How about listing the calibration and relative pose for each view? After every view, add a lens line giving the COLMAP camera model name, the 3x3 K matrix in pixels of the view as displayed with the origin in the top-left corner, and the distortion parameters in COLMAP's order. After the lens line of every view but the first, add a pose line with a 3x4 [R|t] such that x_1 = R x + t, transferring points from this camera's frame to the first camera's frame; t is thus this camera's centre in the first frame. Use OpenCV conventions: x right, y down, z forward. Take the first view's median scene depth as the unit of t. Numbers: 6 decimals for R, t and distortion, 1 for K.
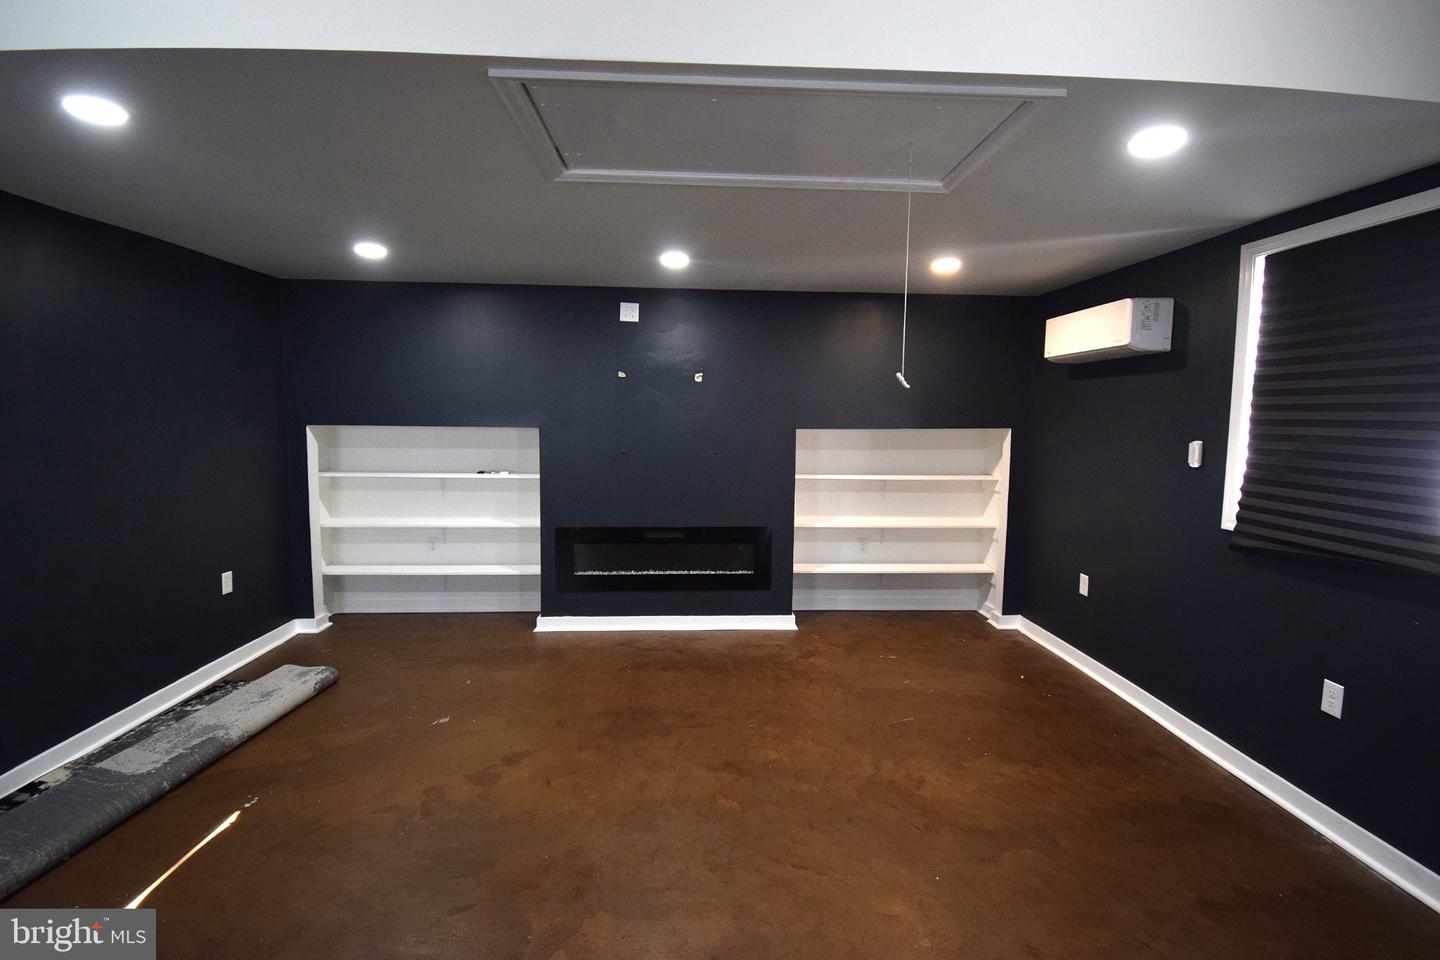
lens RADIAL K [[645.8, 0, 728.3], [0, 645.8, 474.5], [0, 0, 1]] dist [0.021711, -0.028974]
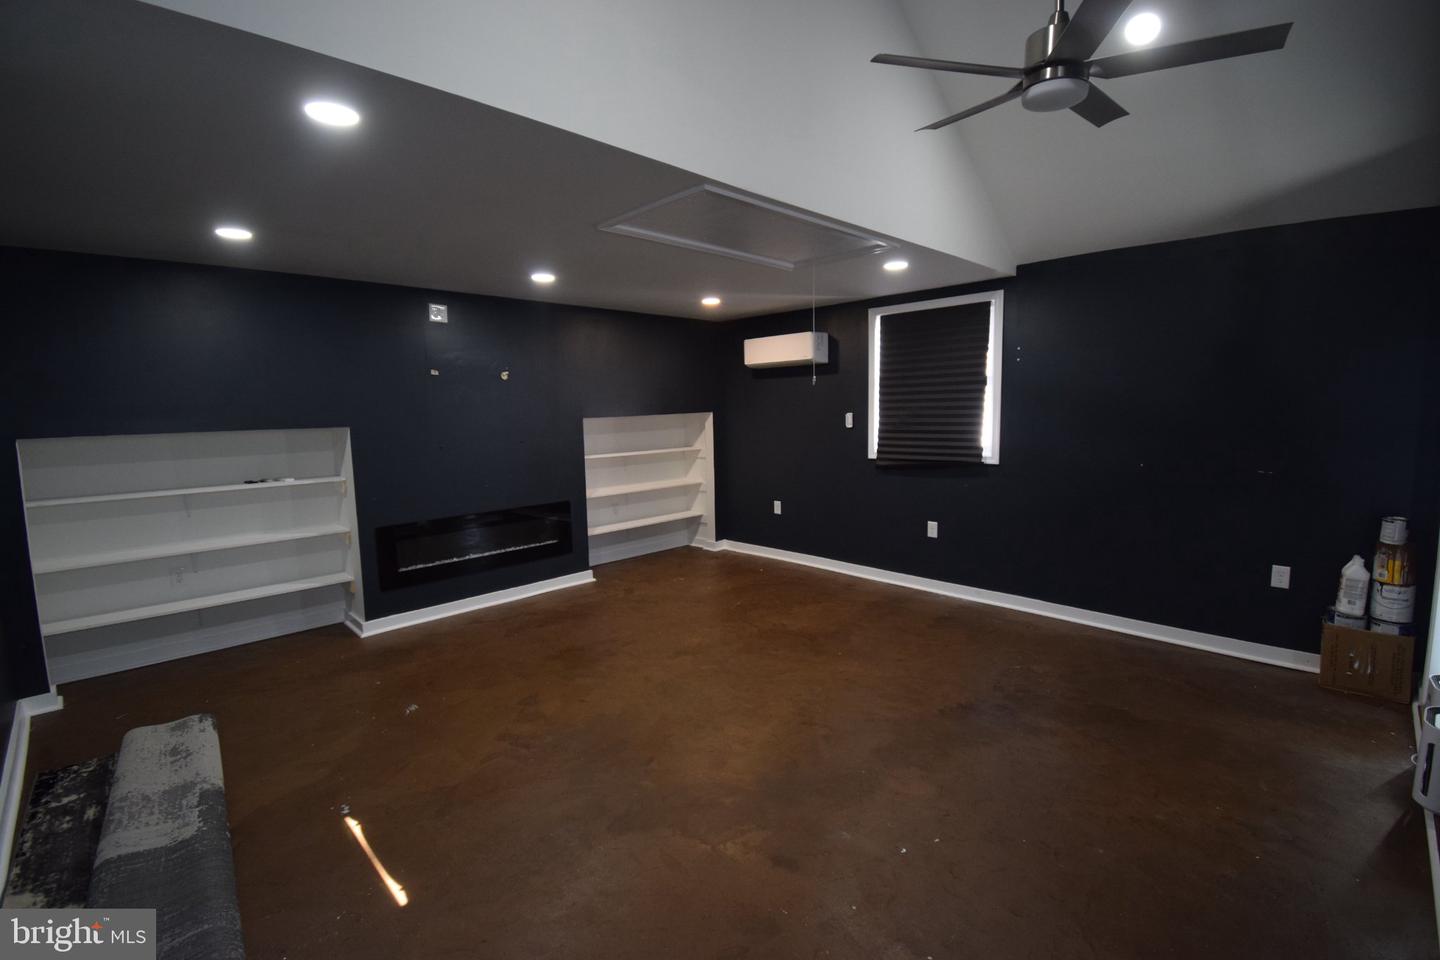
lens RADIAL K [[616.8, 0, 715.0], [0, 616.8, 475.3], [0, 0, 1]] dist [0.001515, -0.017050]
pose [[0.755401, -0.099290, 0.647697, -0.496182], [0.089347, 0.994829, 0.048300, 0.003637], [-0.649143, 0.021384, 0.760366, -0.051383]]
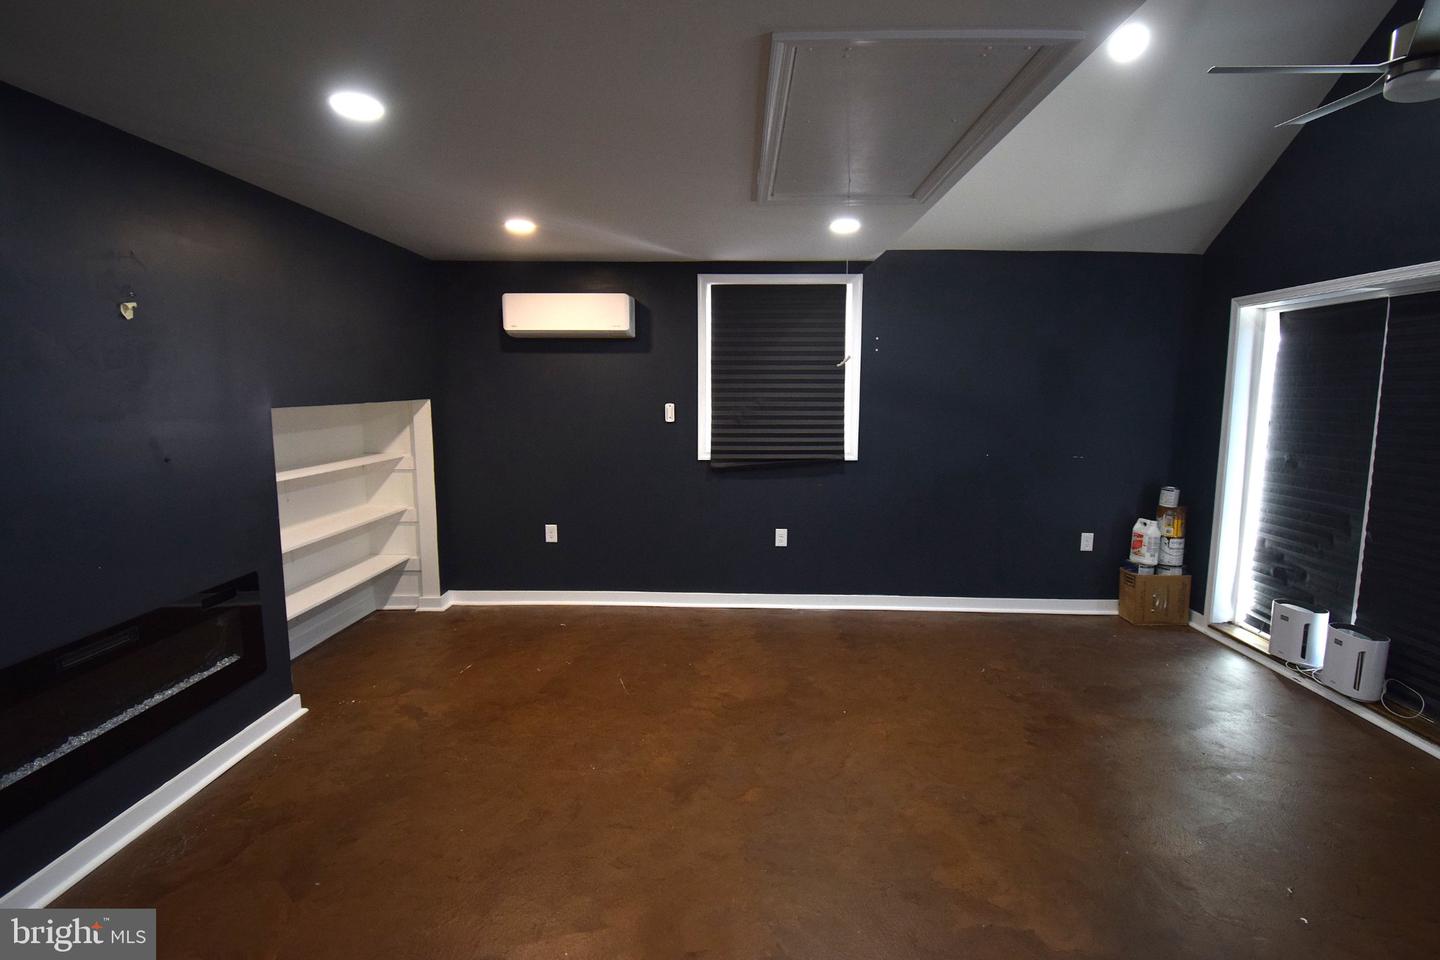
lens RADIAL K [[671.2, 0, 714.2], [0, 671.2, 475.0], [0, 0, 1]] dist [0.014439, -0.024490]
pose [[0.093190, -0.136464, 0.986252, -0.535551], [0.088228, 0.987798, 0.128341, -0.054423], [-0.991731, 0.075055, 0.104093, 0.530424]]
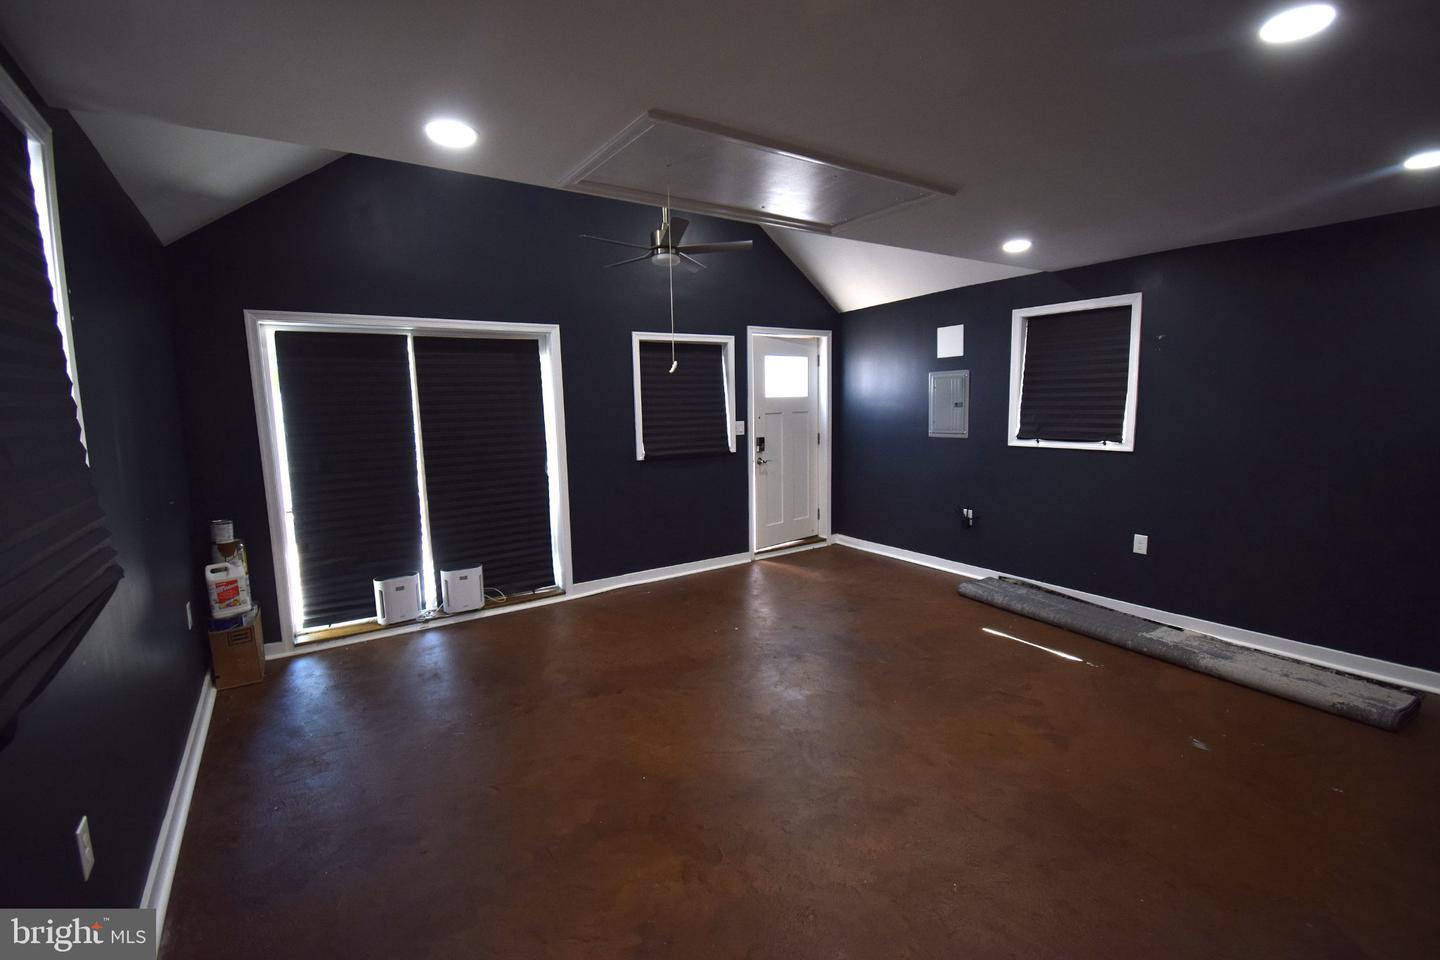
lens RADIAL K [[645.8, 0, 728.3], [0, 645.8, 474.5], [0, 0, 1]] dist [0.021711, -0.028974]
pose [[-0.851302, 0.067391, -0.520329, 0.381364], [-0.037400, 0.981400, 0.188295, -0.084473], [0.523341, 0.179756, -0.832948, 0.970397]]
